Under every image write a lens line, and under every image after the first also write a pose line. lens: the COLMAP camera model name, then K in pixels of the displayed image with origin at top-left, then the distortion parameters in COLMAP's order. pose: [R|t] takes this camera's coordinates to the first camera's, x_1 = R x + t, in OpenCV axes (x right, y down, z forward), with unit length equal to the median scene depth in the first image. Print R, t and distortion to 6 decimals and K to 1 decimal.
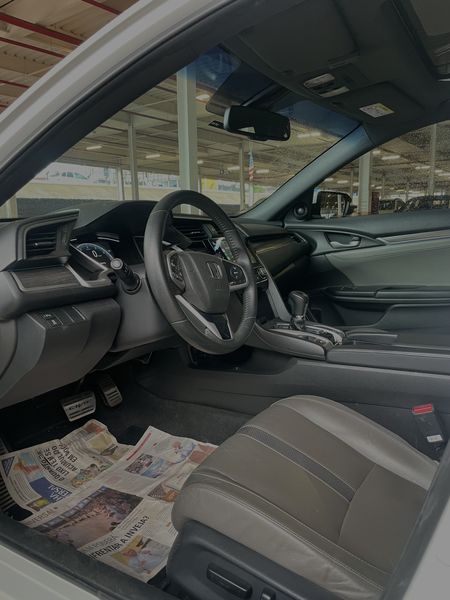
lens RADIAL K [[451.4, 0, 225.0], [0, 451.4, 300.0], [0, 0, 1]] dist [0.004642, -0.093663]
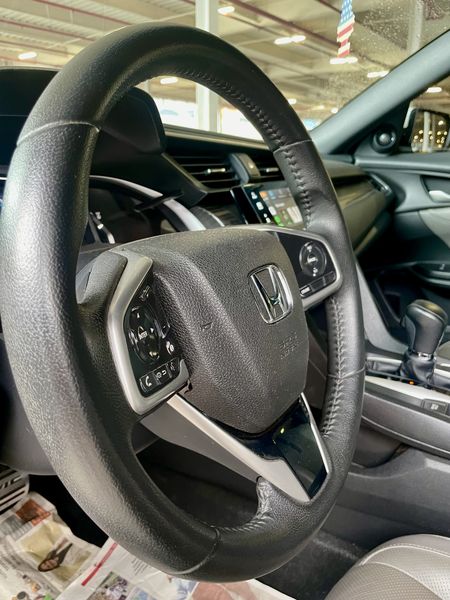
lens RADIAL K [[451.4, 0, 225.0], [0, 451.4, 300.0], [0, 0, 1]] dist [0.004642, -0.093663]
pose [[0.998845, 0.036535, -0.031214, -0.025021], [-0.032040, 0.990459, 0.134035, -0.054459], [0.035813, -0.132880, 0.990485, 0.355451]]
